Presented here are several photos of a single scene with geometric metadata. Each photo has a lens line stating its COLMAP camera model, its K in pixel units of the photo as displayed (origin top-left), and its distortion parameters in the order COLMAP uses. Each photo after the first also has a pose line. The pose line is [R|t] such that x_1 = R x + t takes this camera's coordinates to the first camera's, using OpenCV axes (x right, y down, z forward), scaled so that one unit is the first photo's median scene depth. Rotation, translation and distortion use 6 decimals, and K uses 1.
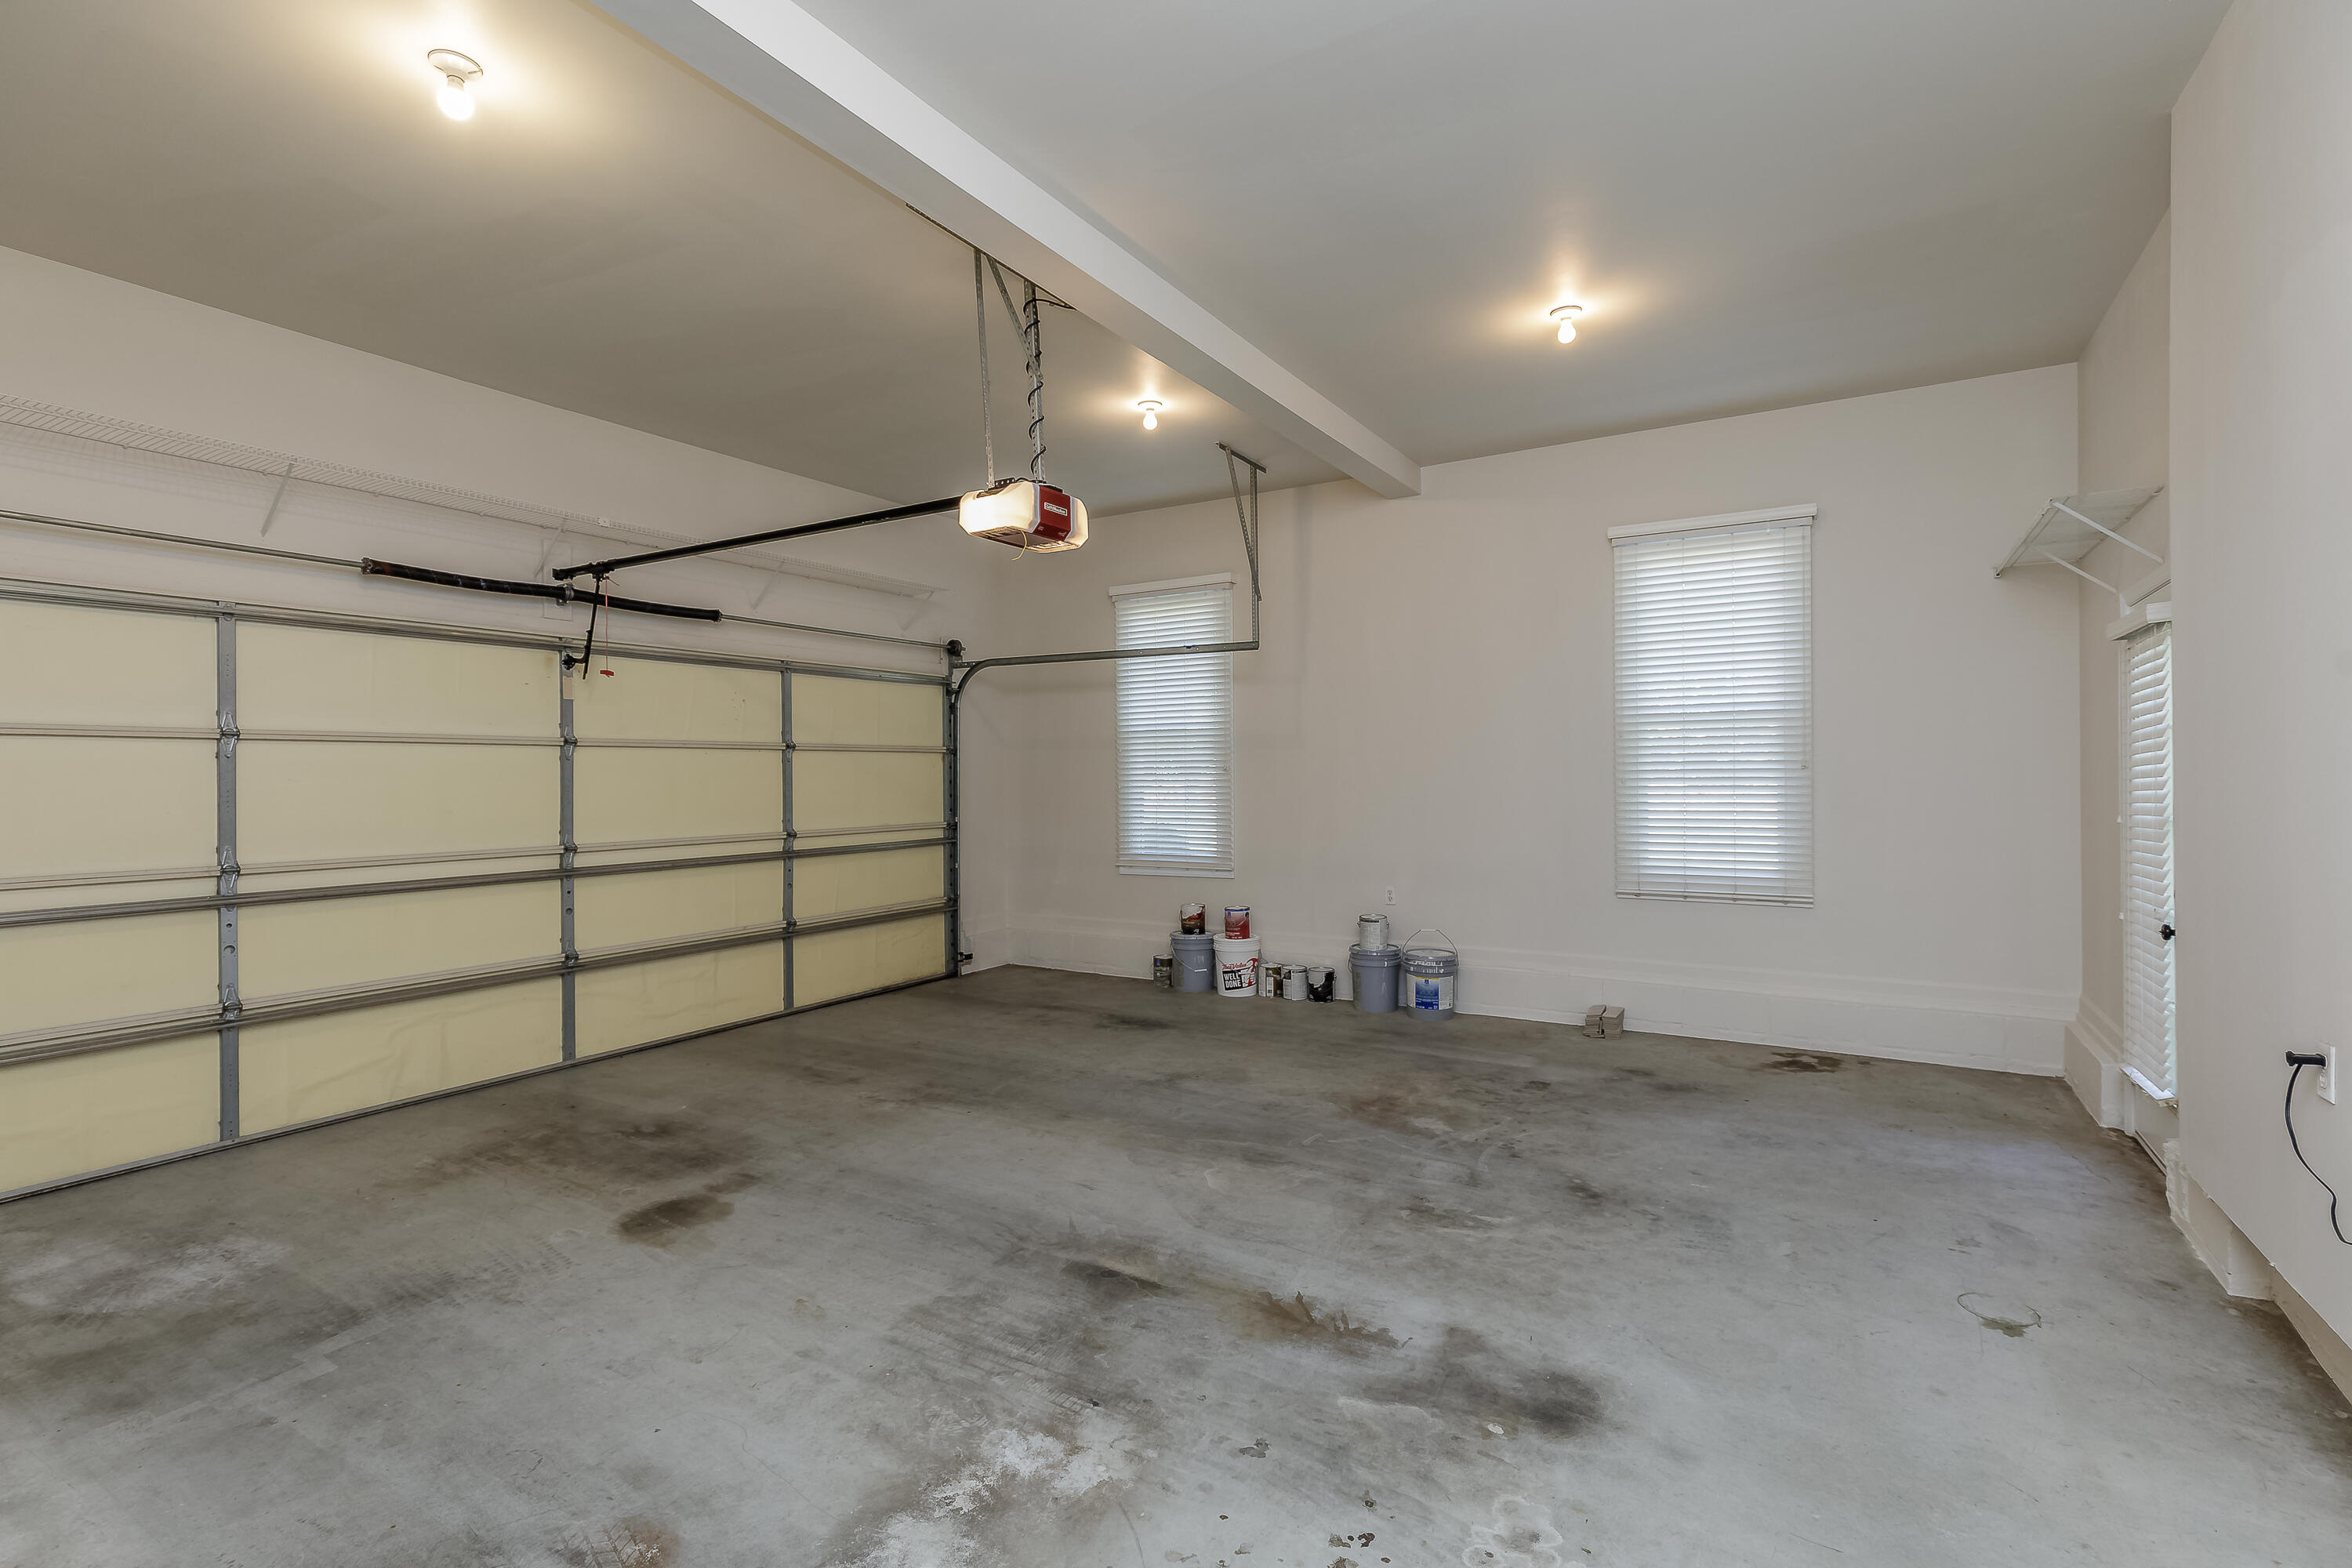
lens RADIAL K [[1064.1, 0, 1185.9], [0, 1064.1, 775.1], [0, 0, 1]] dist [0.006603, -0.000089]
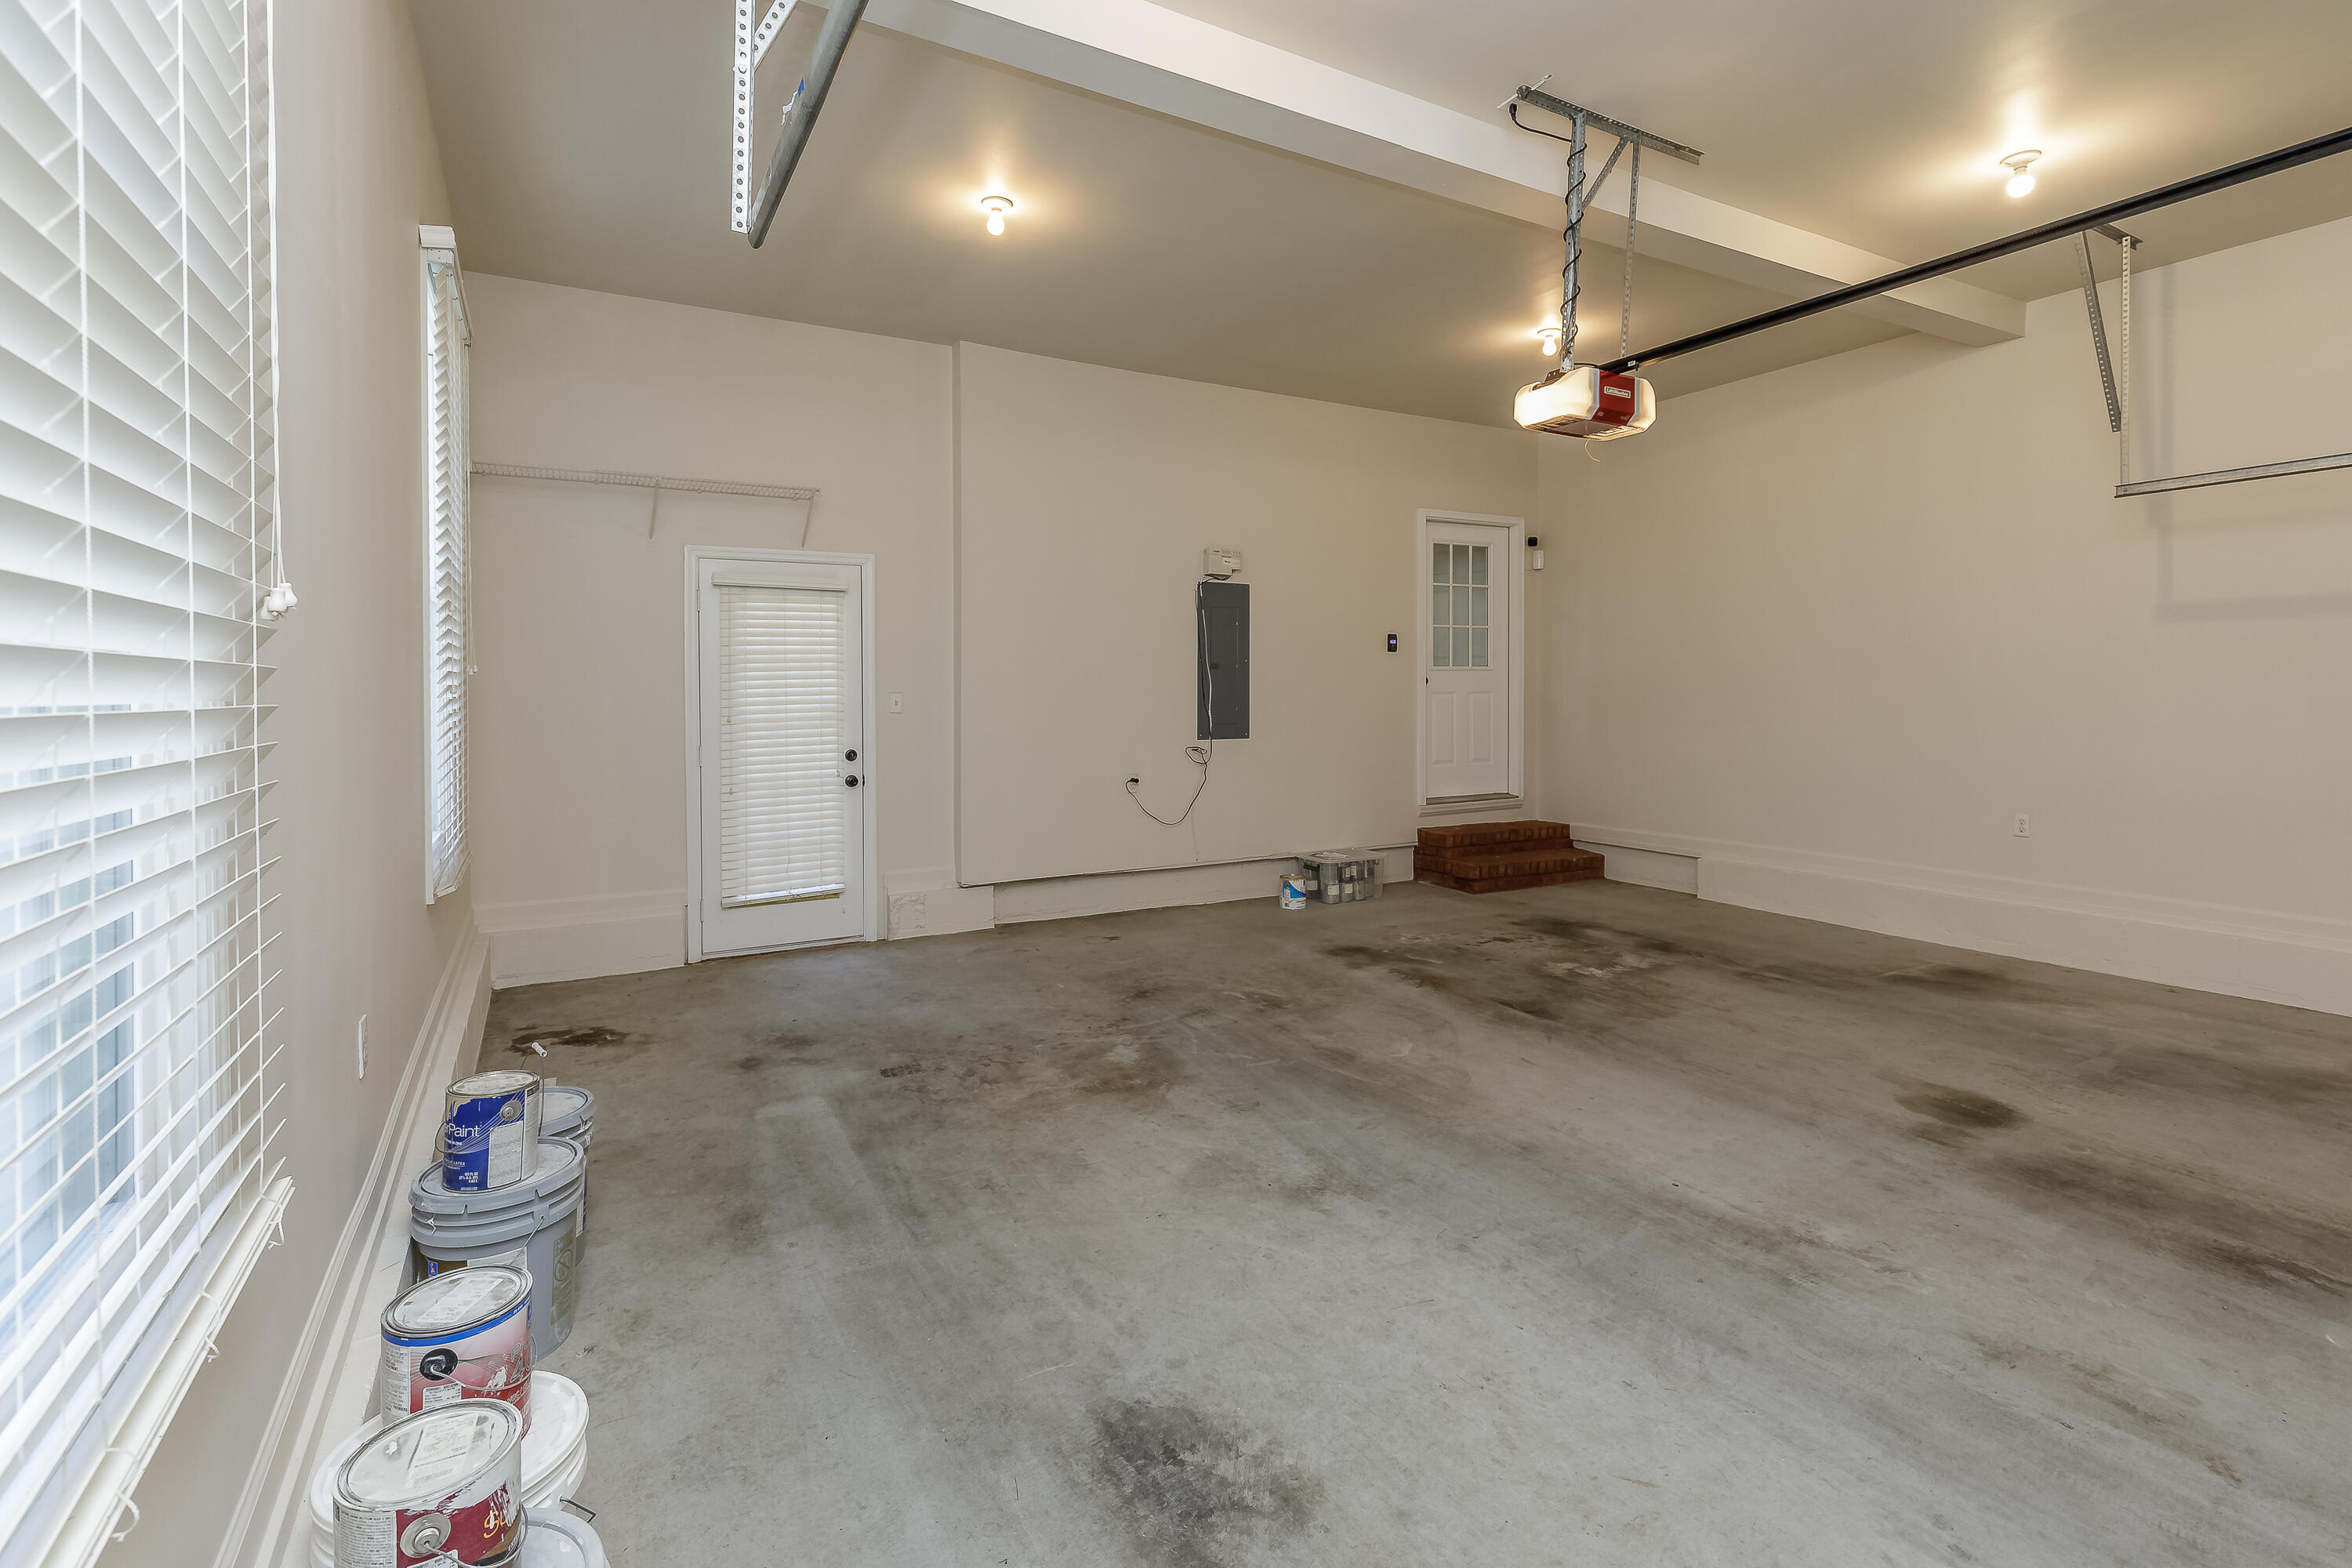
lens RADIAL K [[1064.1, 0, 1185.9], [0, 1064.1, 775.1], [0, 0, 1]] dist [0.006603, -0.000089]
pose [[-0.866601, -0.029254, 0.498144, -0.269559], [0.009649, 0.997111, 0.075343, 0.016870], [-0.498909, 0.070099, -0.863815, 1.744753]]
